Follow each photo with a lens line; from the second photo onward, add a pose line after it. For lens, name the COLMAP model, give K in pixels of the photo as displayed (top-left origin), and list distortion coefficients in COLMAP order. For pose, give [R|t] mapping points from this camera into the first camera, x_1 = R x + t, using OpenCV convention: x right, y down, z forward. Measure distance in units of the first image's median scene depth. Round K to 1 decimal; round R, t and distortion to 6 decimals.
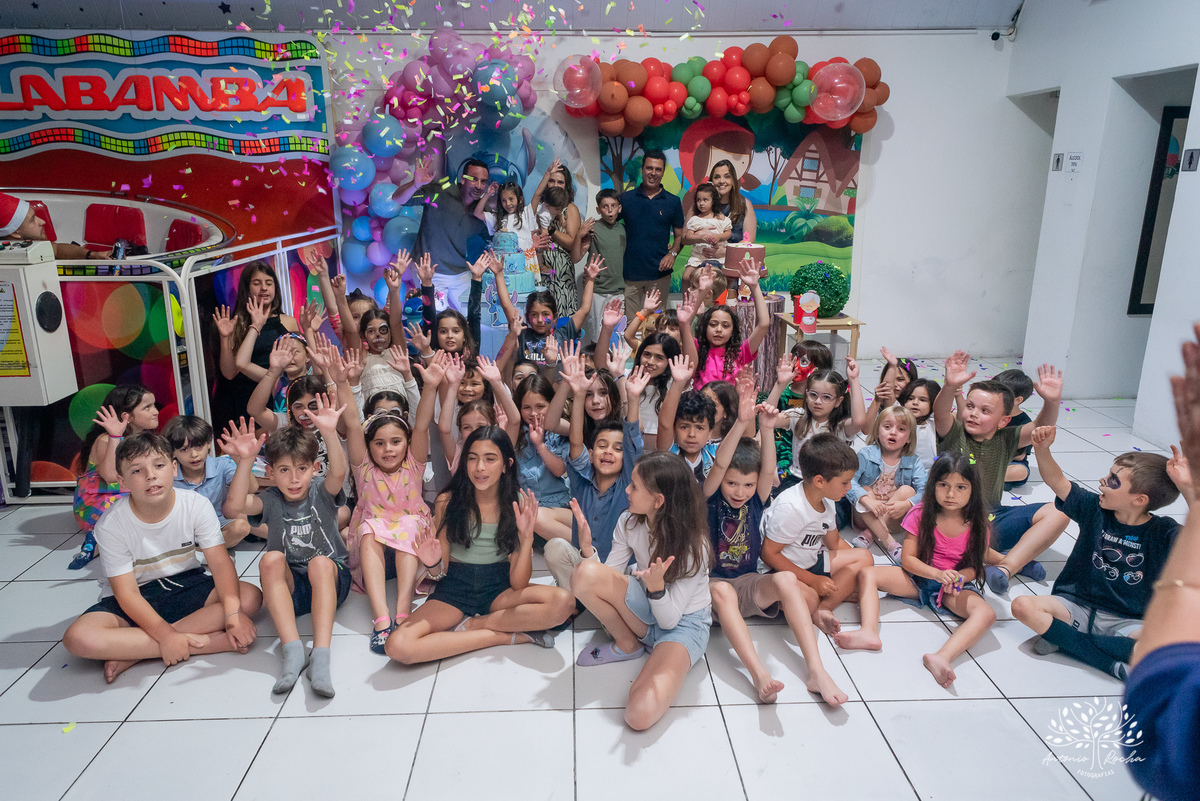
lens RADIAL K [[852.8, 0, 592.5], [0, 852.8, 417.5], [0, 0, 1]] dist [0.019252, -0.015132]
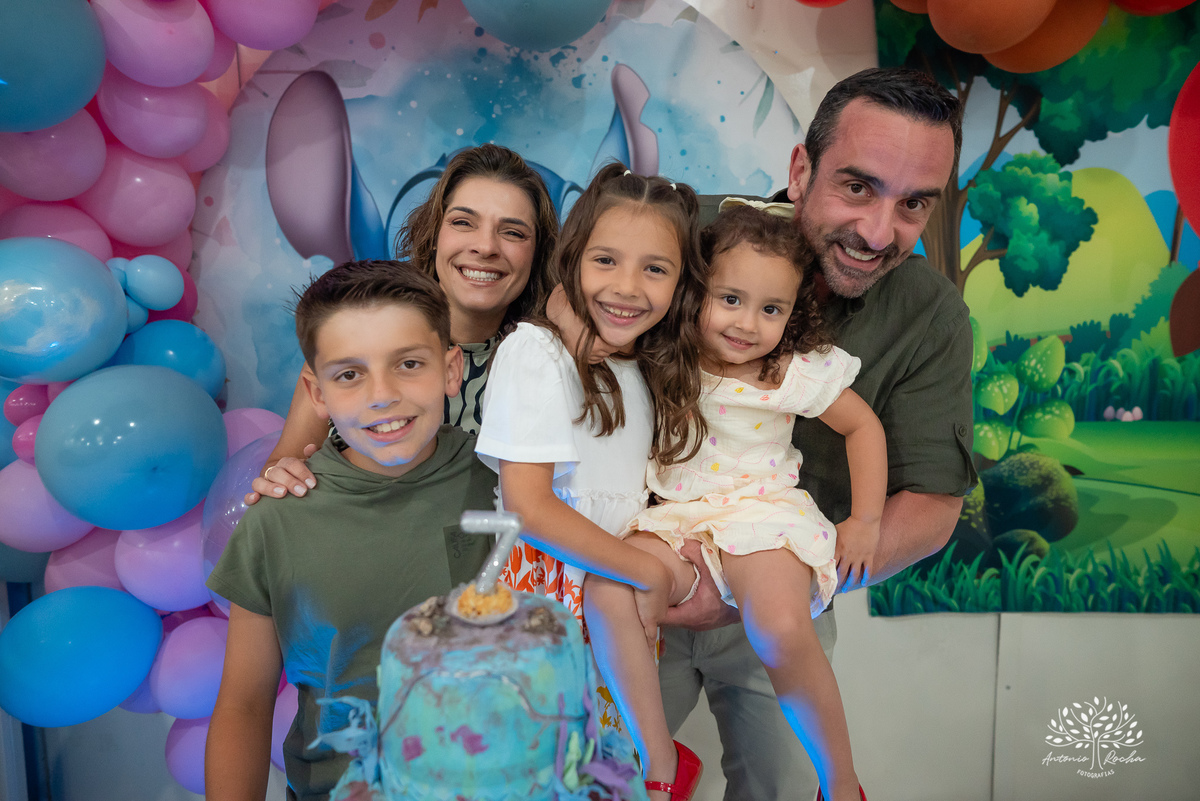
lens RADIAL K [[802.7, 0, 601.1], [0, 802.7, 375.5], [0, 0, 1]] dist [-0.015389, 0.034337]
pose [[0.996892, -0.002604, -0.078739, -0.065617], [-0.008644, 0.989803, -0.142180, -0.198226], [0.078306, 0.142419, 0.986704, 0.752329]]
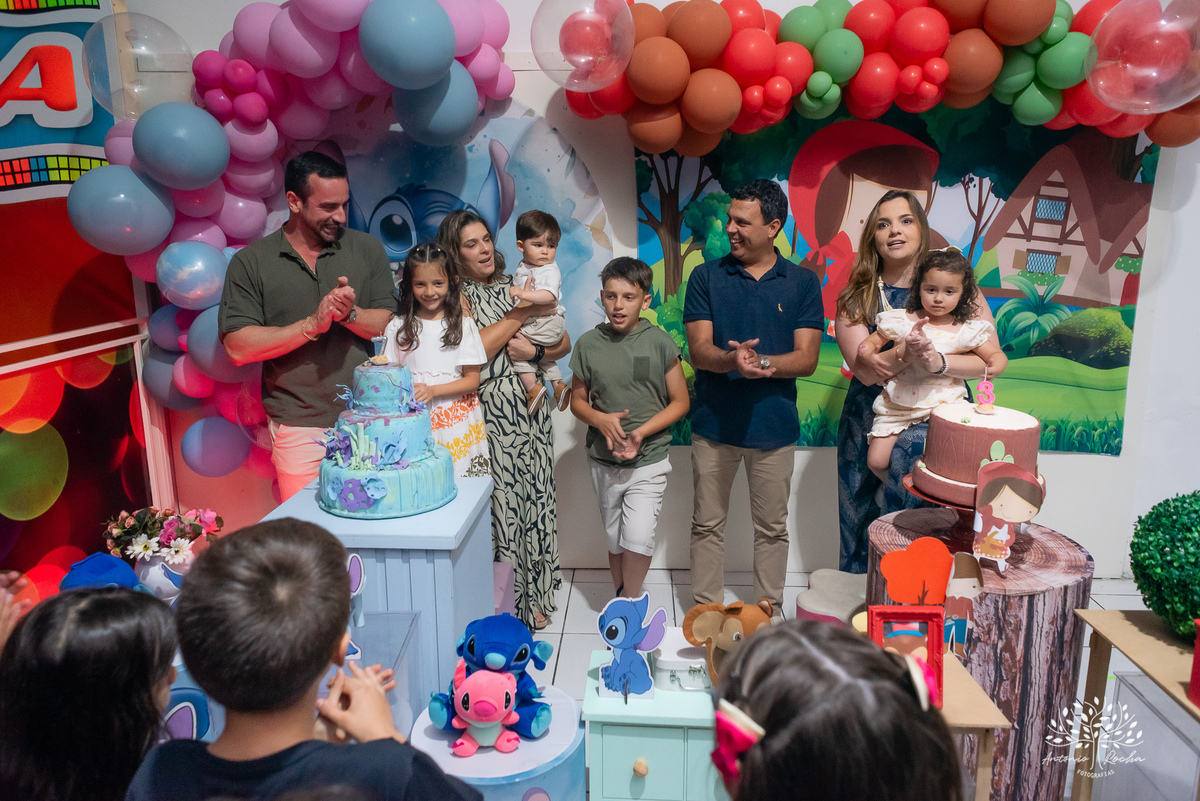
lens RADIAL K [[803.8, 0, 602.1], [0, 803.8, 393.3], [0, 0, 1]] dist [0.020166, -0.014616]
pose [[0.996105, 0.022164, -0.085347, 0.033140], [-0.027632, 0.997604, -0.063426, -0.153405], [0.083737, 0.065537, 0.994330, 0.522020]]
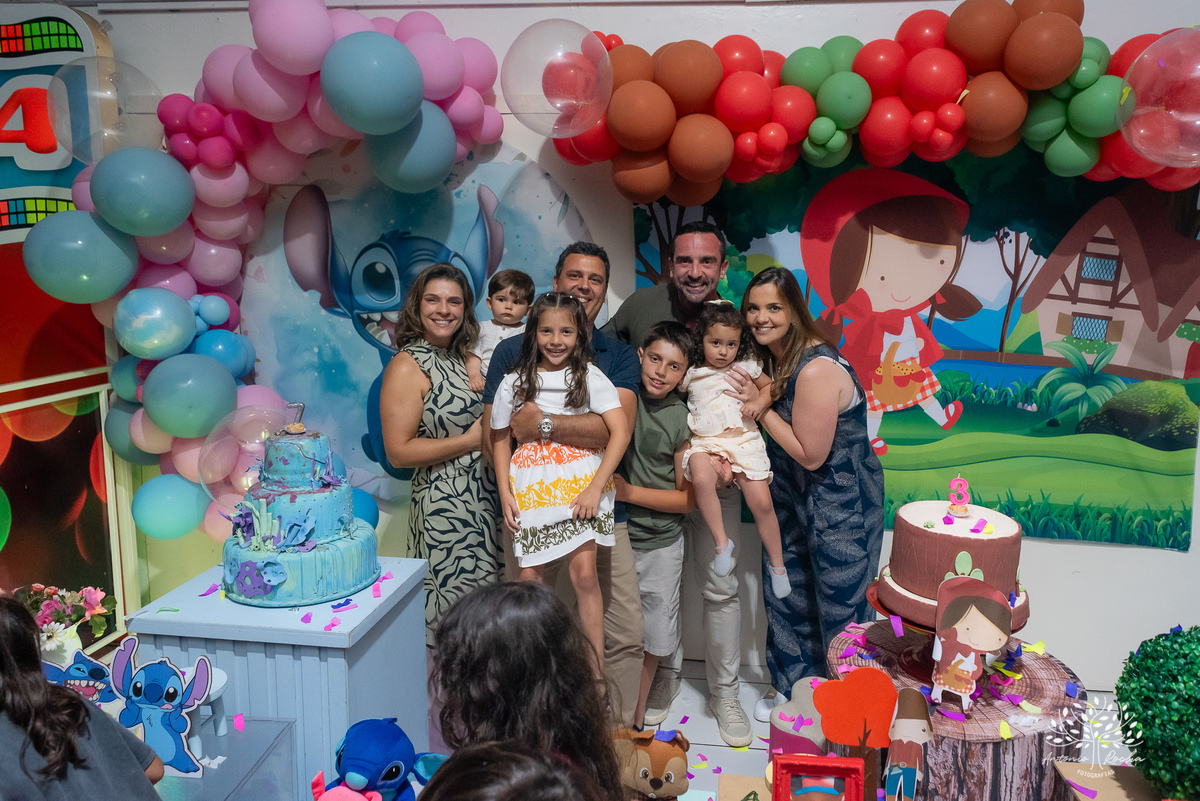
lens RADIAL K [[852.8, 0, 631.4], [0, 852.8, 381.1], [0, 0, 1]] dist [0.019252, -0.015132]
pose [[0.986713, 0.041250, -0.157149, 0.087922], [-0.061336, 0.990235, -0.125192, -0.170823], [0.150450, 0.133167, 0.979608, 0.545032]]
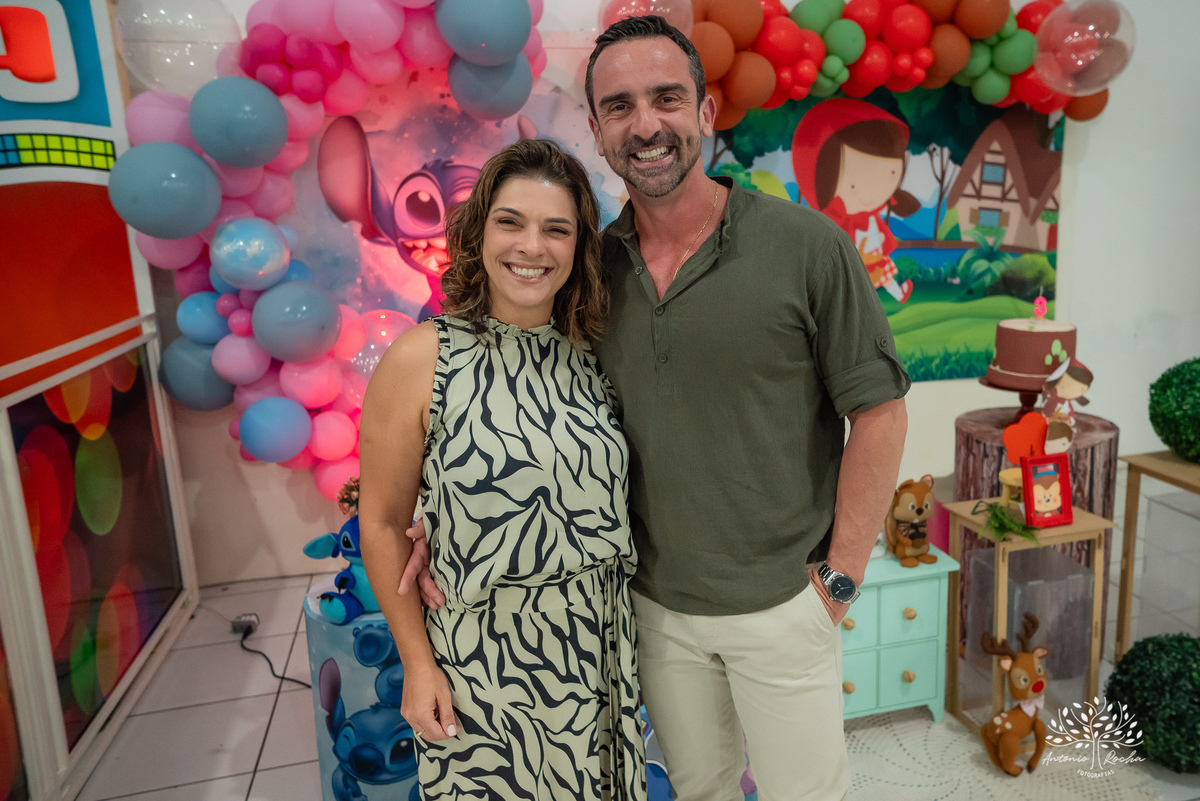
lens RADIAL K [[922.7, 0, 692.1], [0, 922.7, 393.0], [0, 0, 1]] dist [-0.034787, 0.044873]
pose [[0.970840, -0.072856, 0.228389, -0.120370], [0.088388, 0.994365, -0.058522, -0.123746], [-0.222839, 0.077003, 0.971809, 0.433883]]
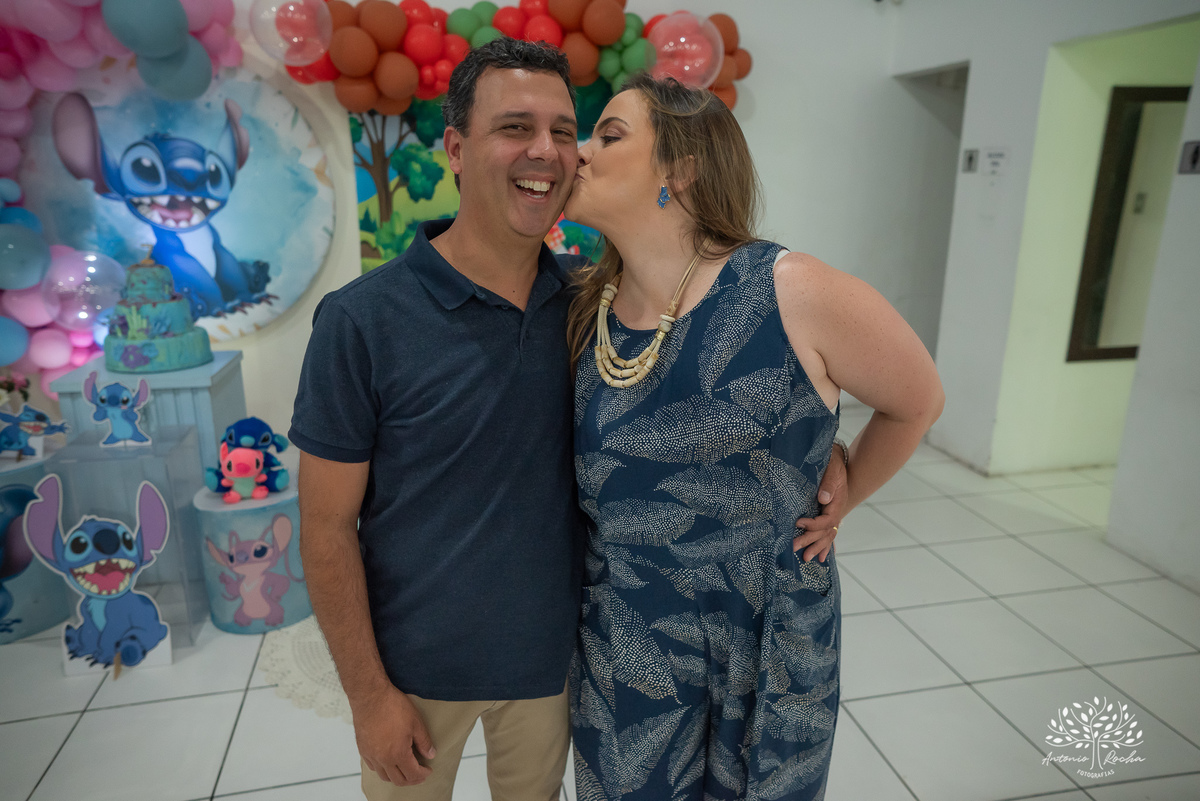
lens RADIAL K [[802.7, 0, 606.5], [0, 802.7, 376.8], [0, 0, 1]] dist [-0.015389, 0.034337]
pose [[0.982671, -0.036638, 0.181704, 0.087599], [0.040710, 0.998995, -0.018728, -0.100512], [-0.180835, 0.025801, 0.983175, 0.344664]]
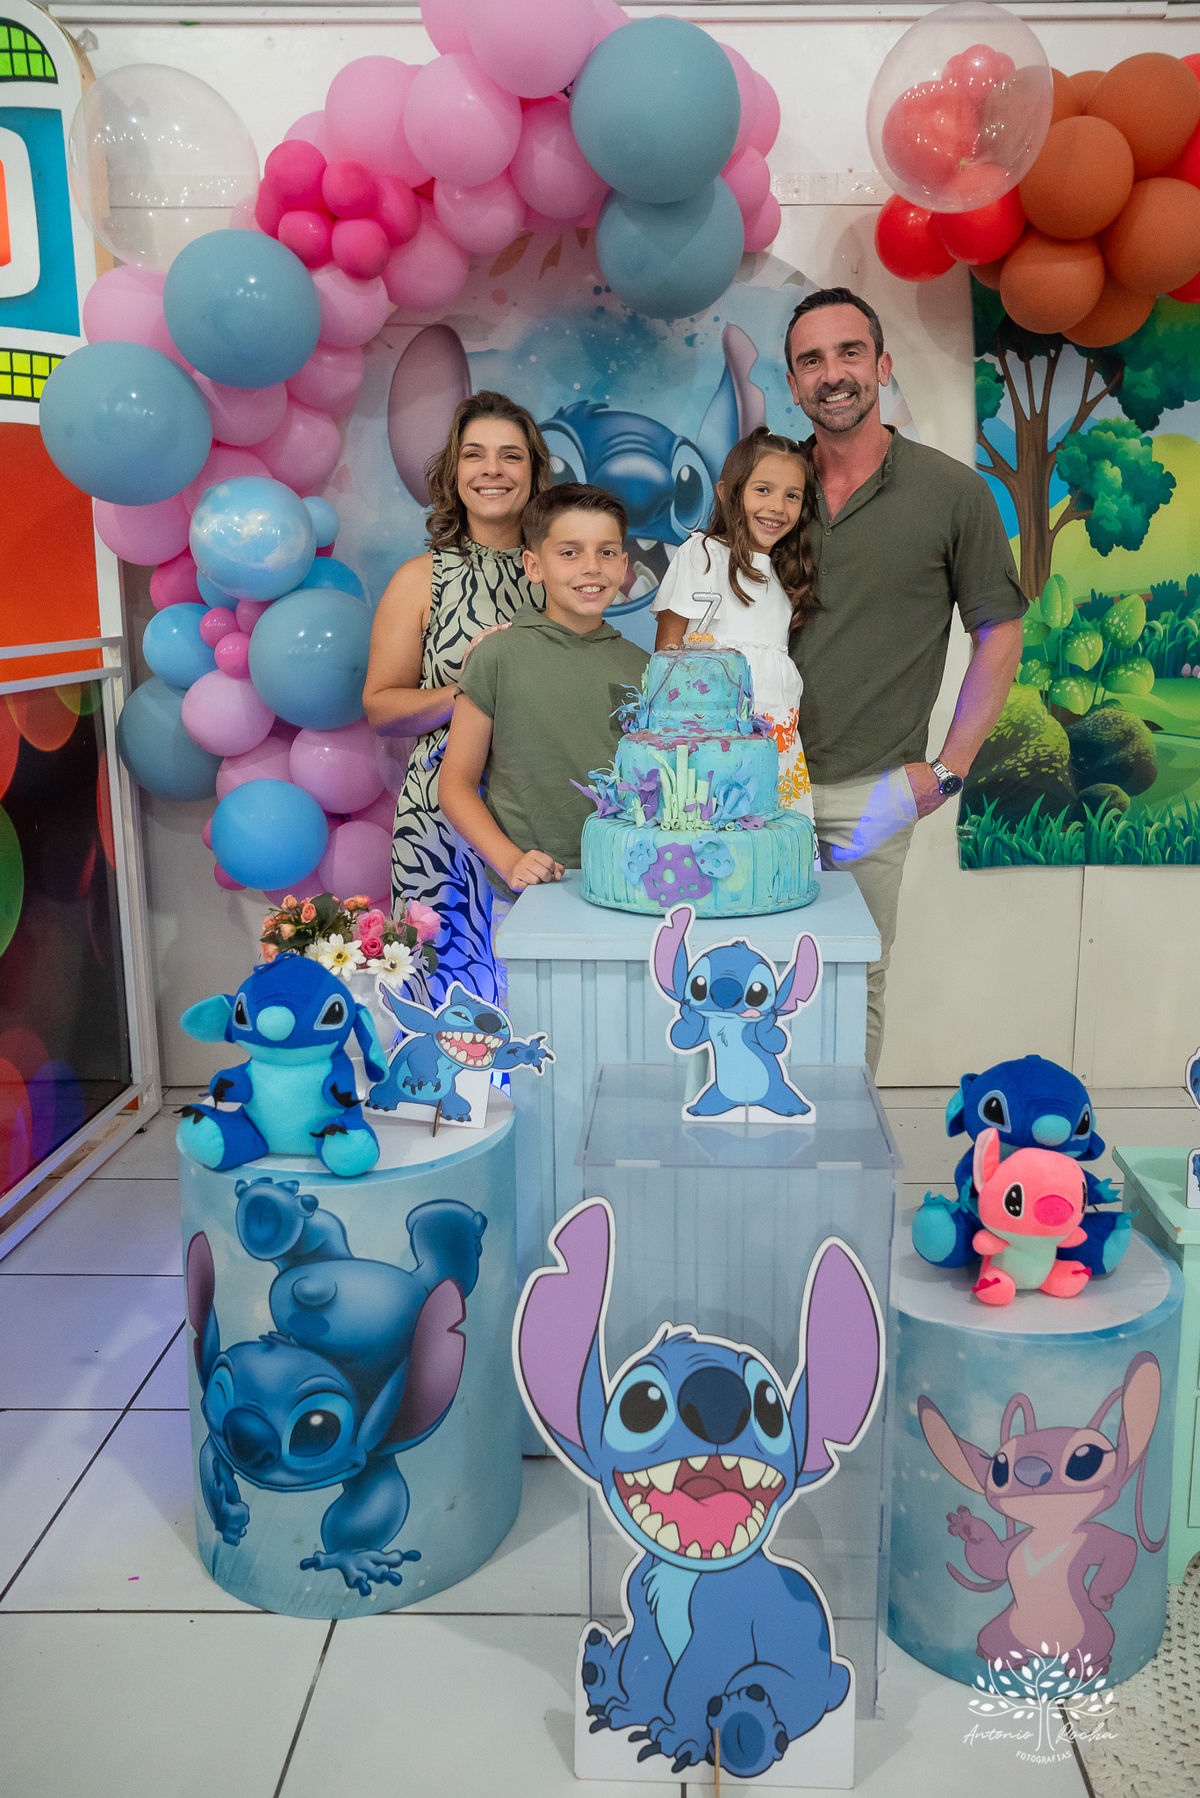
lens RADIAL K [[1382.5, 0, 657.8], [0, 1382.5, 859.4], [0, 0, 1]] dist [-0.034787, 0.044873]
pose [[0.998672, 0.012540, -0.049977, -0.079190], [-0.016928, 0.995944, -0.088367, -0.107691], [0.048666, 0.089096, 0.994833, 0.533650]]
